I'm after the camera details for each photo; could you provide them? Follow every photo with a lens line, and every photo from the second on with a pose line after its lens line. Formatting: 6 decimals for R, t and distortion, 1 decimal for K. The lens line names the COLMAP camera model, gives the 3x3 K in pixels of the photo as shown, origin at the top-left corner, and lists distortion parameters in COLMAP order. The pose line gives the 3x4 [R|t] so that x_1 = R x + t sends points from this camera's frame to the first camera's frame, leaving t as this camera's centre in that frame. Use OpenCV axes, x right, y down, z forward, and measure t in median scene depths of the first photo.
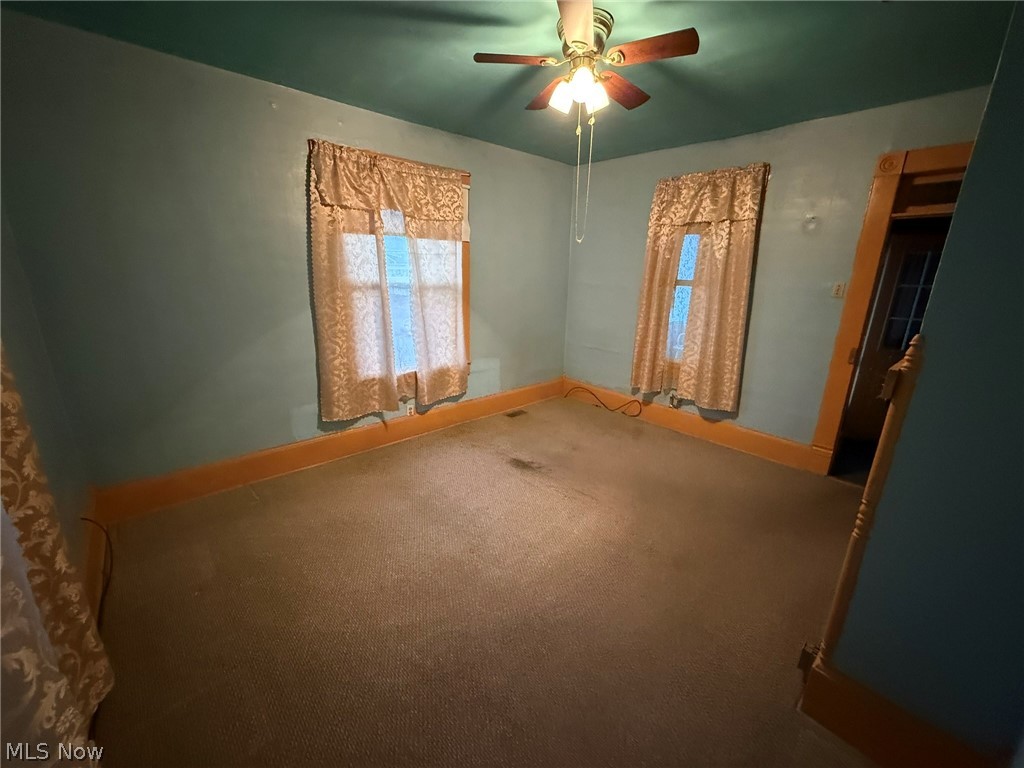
lens RADIAL K [[407.5, 0, 512.8], [0, 407.5, 382.0], [0, 0, 1]] dist [-0.000788, -0.000318]
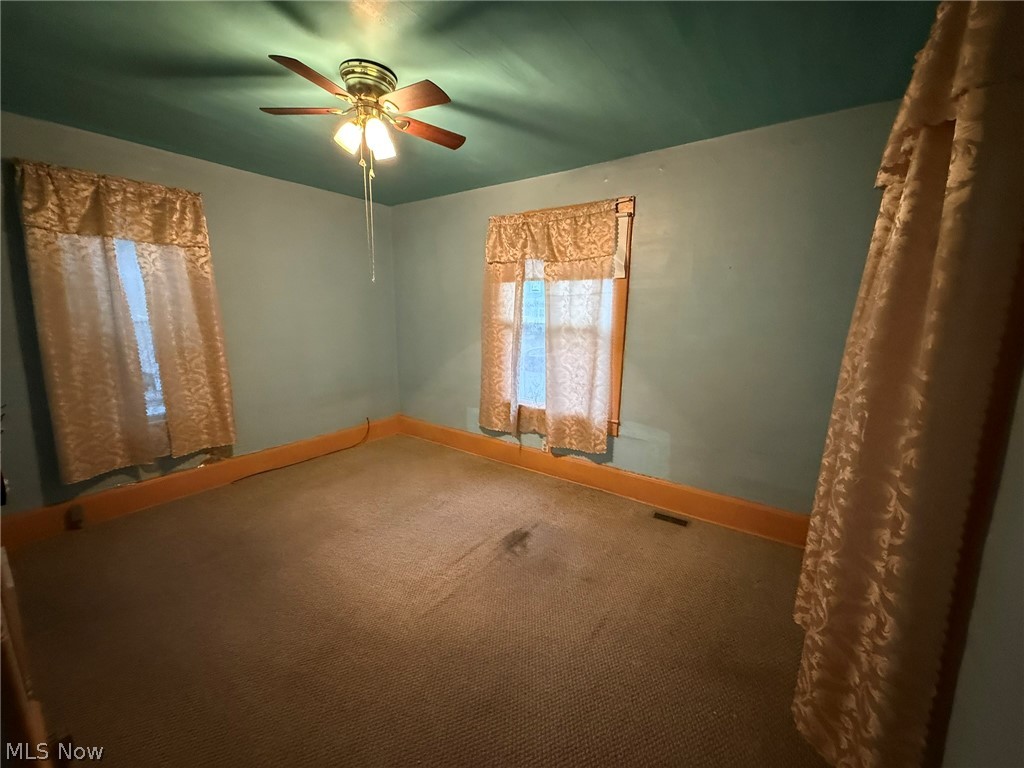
lens RADIAL K [[407.5, 0, 513.2], [0, 407.5, 384.5], [0, 0, 1]] dist [-0.000788, -0.000318]
pose [[0.199242, 0.167536, -0.965523, 0.740851], [-0.265172, 0.957737, 0.111464, -0.184153], [0.943391, 0.233821, 0.235248, 0.697712]]
